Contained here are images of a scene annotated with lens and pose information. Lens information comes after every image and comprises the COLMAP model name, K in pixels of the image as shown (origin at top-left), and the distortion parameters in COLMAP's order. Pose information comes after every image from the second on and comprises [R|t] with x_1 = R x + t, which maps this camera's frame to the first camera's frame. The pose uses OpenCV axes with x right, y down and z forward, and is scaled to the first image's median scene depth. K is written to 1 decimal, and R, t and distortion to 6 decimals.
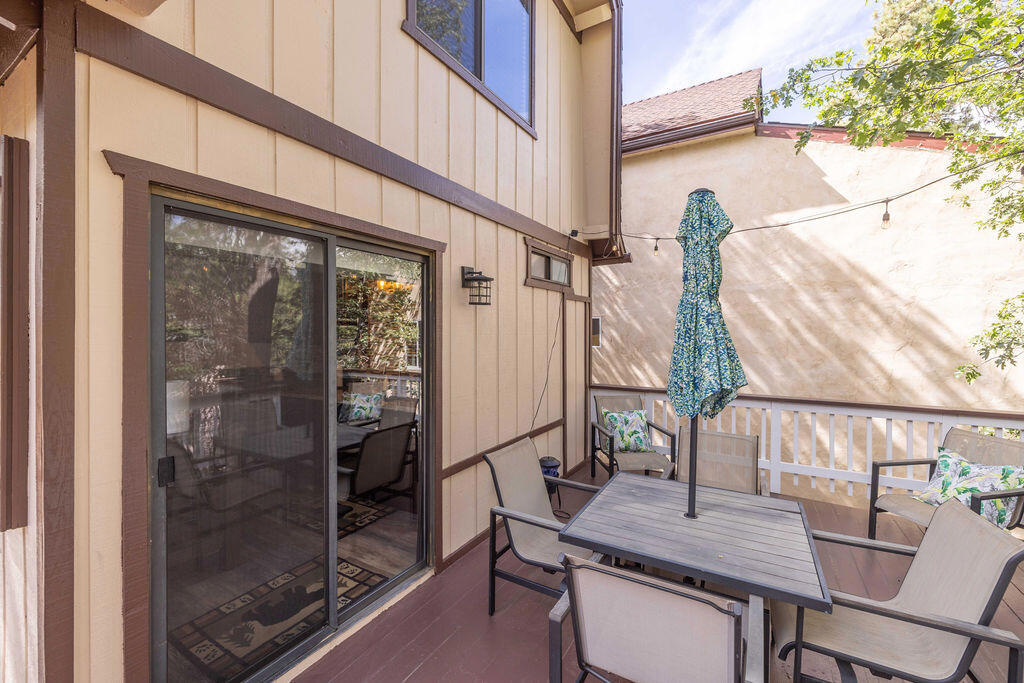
lens RADIAL K [[425.6, 0, 509.0], [0, 425.6, 333.2], [0, 0, 1]] dist [-0.001146, -0.000107]
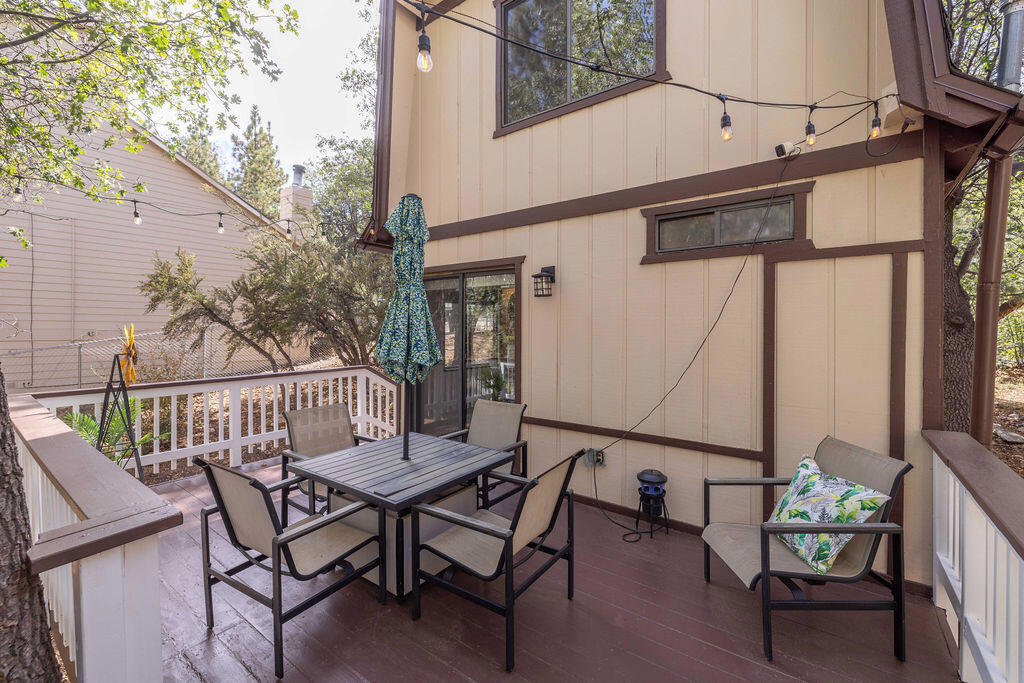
lens RADIAL K [[448.6, 0, 520.5], [0, 448.6, 334.9], [0, 0, 1]] dist [-0.002349, -0.000361]
pose [[-0.098390, 0.012274, -0.995072, 1.236030], [-0.008316, 0.999879, 0.013155, 0.028751], [0.995113, 0.009569, -0.098276, 1.056251]]
